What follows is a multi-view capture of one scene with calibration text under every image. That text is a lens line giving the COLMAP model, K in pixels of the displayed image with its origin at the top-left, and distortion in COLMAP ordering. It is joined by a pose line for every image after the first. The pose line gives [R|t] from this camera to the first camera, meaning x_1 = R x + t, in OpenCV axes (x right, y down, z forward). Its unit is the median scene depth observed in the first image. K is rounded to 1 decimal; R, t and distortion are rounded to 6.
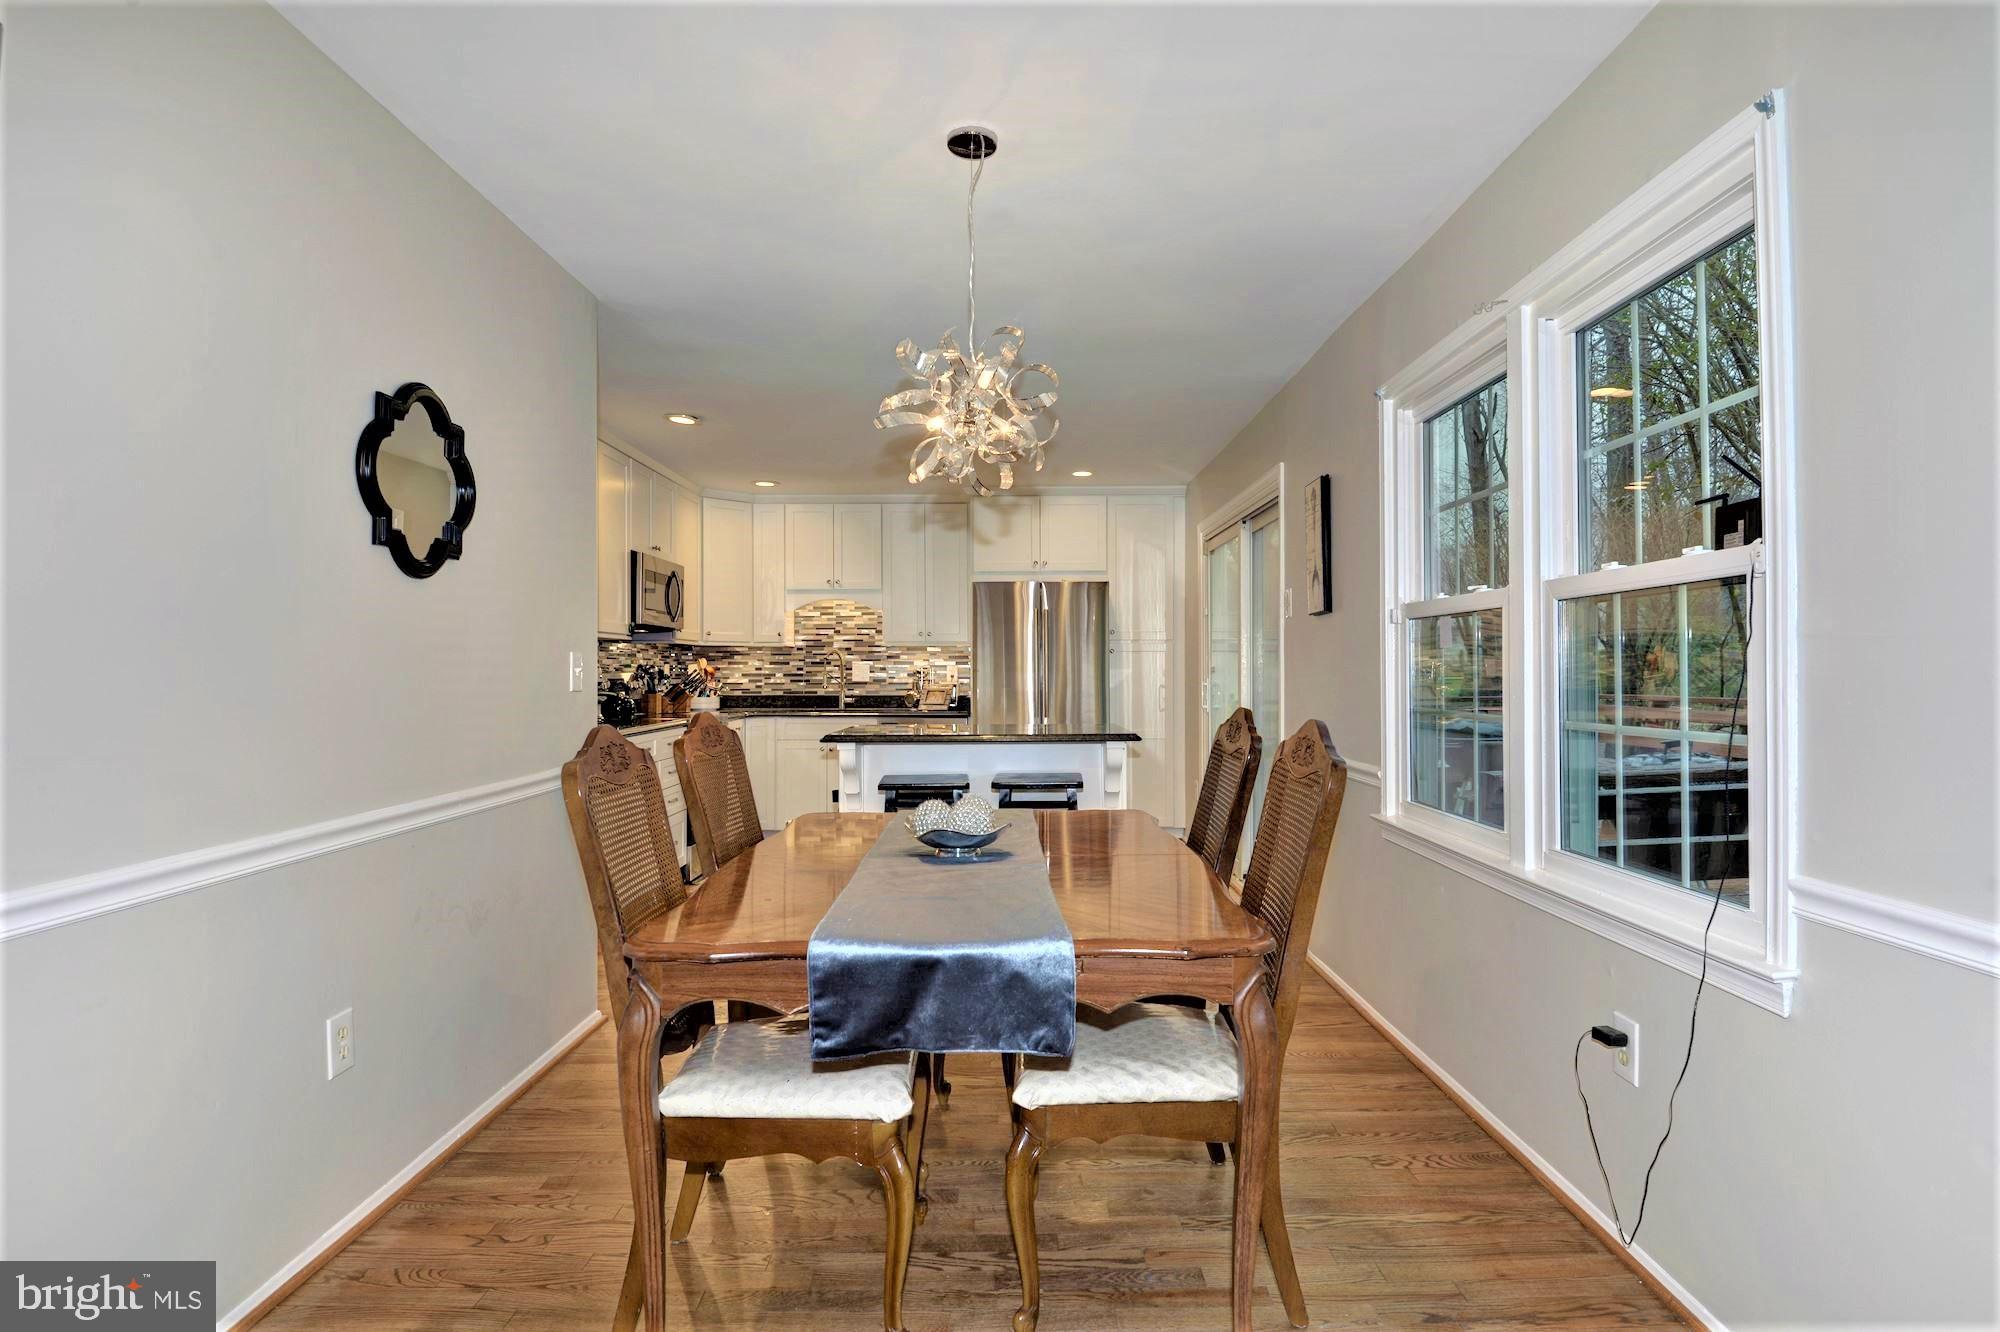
lens RADIAL K [[1039.8, 0, 1000.0], [0, 1039.8, 666.0], [0, 0, 1]] dist [-0.000001, -0.000171]
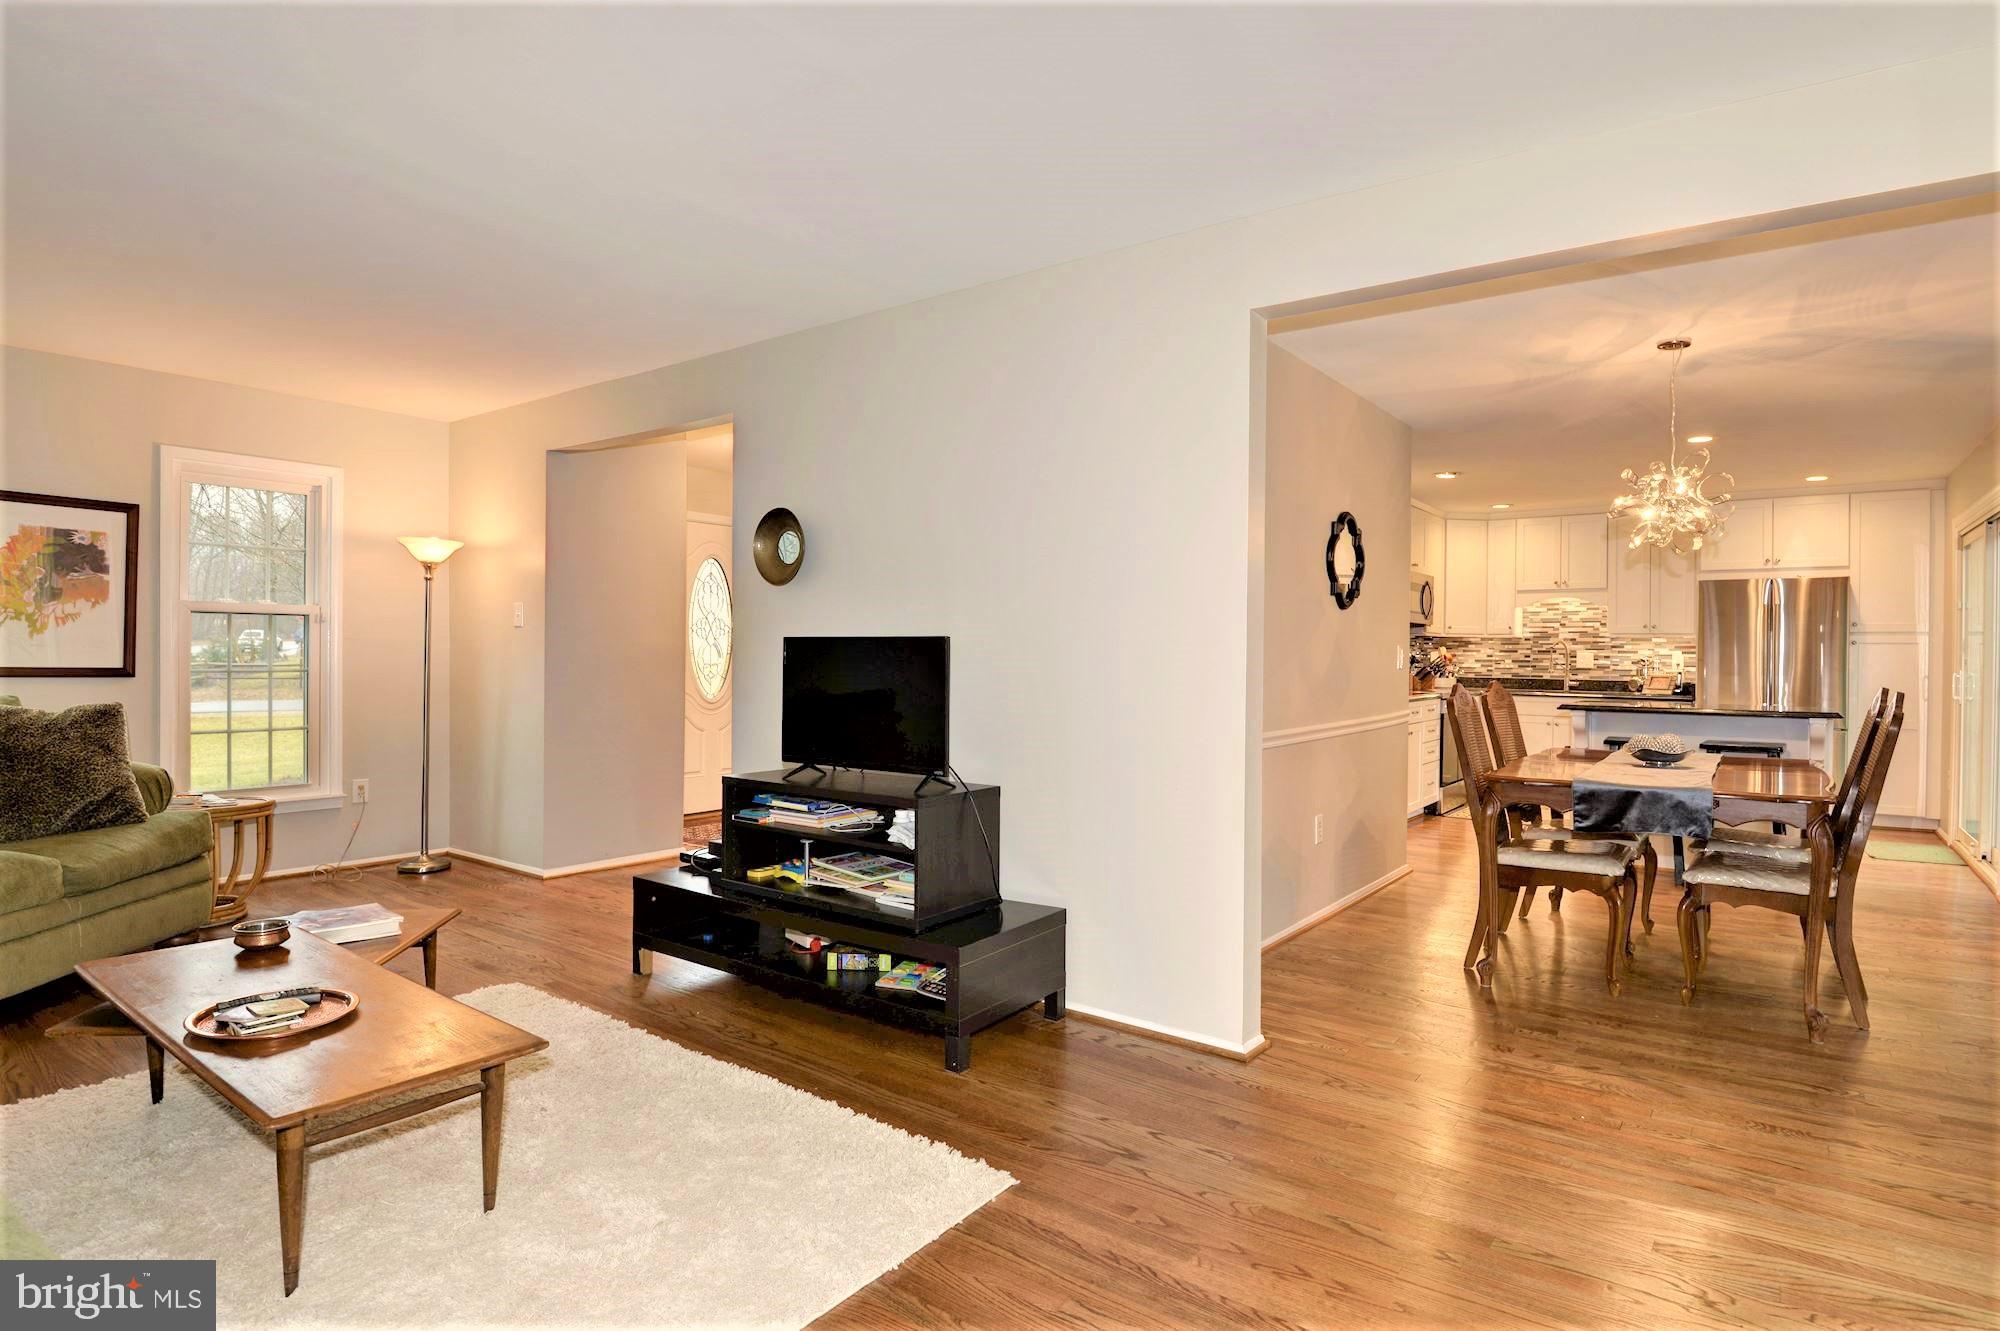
lens RADIAL K [[1053.9, 0, 964.9], [0, 1053.9, 657.7], [0, 0, 1]] dist [-0.038454, -0.000806]
pose [[0.788046, 0.012577, -0.615488, 0.034643], [-0.008204, 0.999917, 0.009929, -0.002227], [0.615561, -0.002775, 0.788084, -0.342454]]
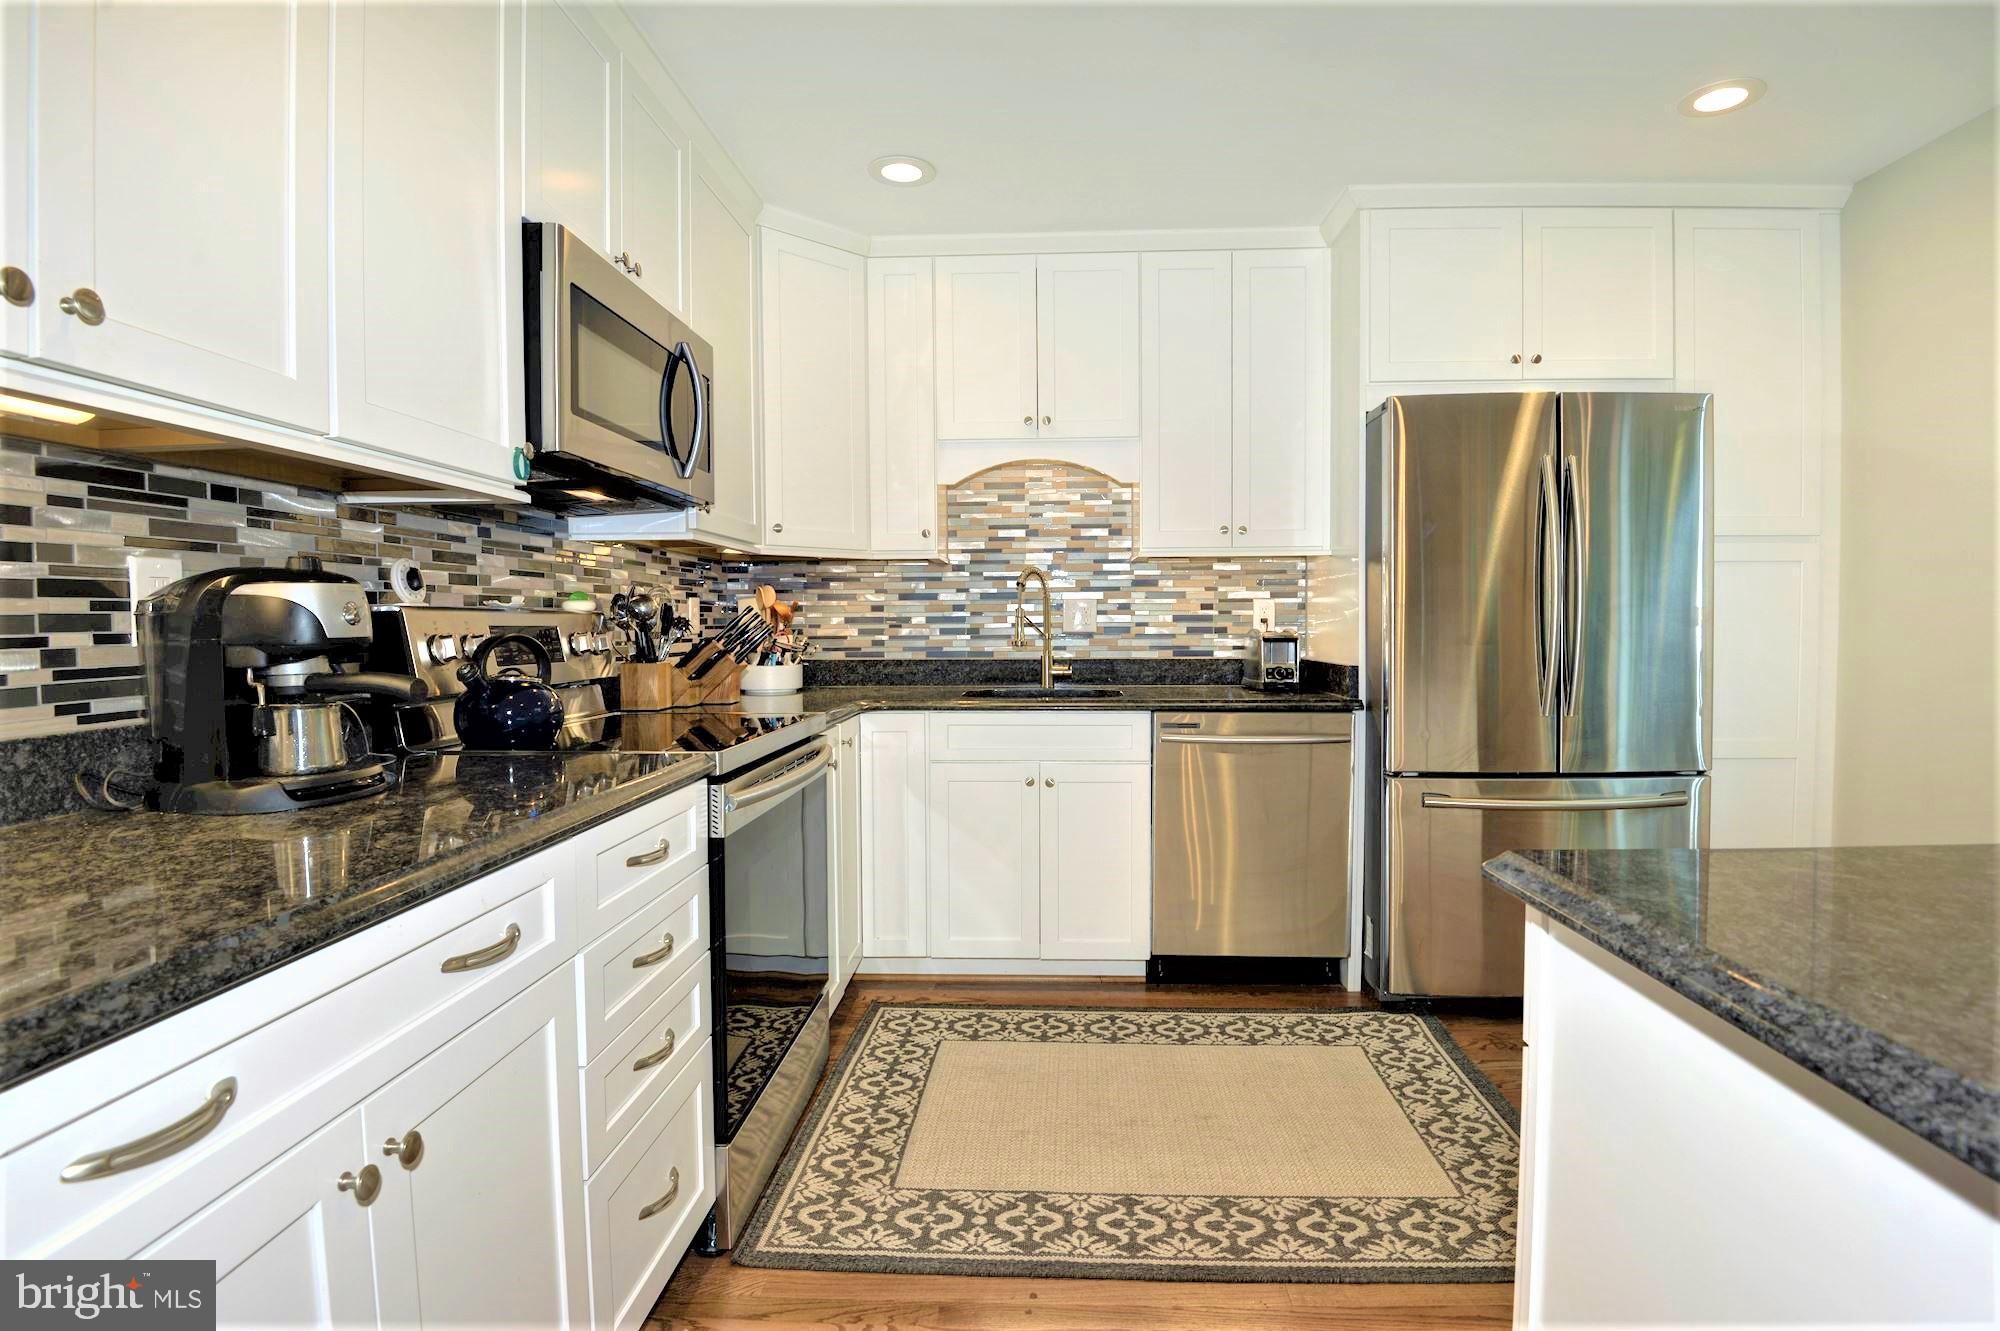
lens RADIAL K [[985.6, 0, 1000.0], [0, 985.6, 665.5], [0, 0, 1]] dist [-0.001287, -0.018261]
pose [[0.998183, -0.000972, -0.060244, -0.150267], [0.004113, 0.998637, 0.052033, 0.006433], [0.060111, -0.052186, 0.996827, 0.548599]]
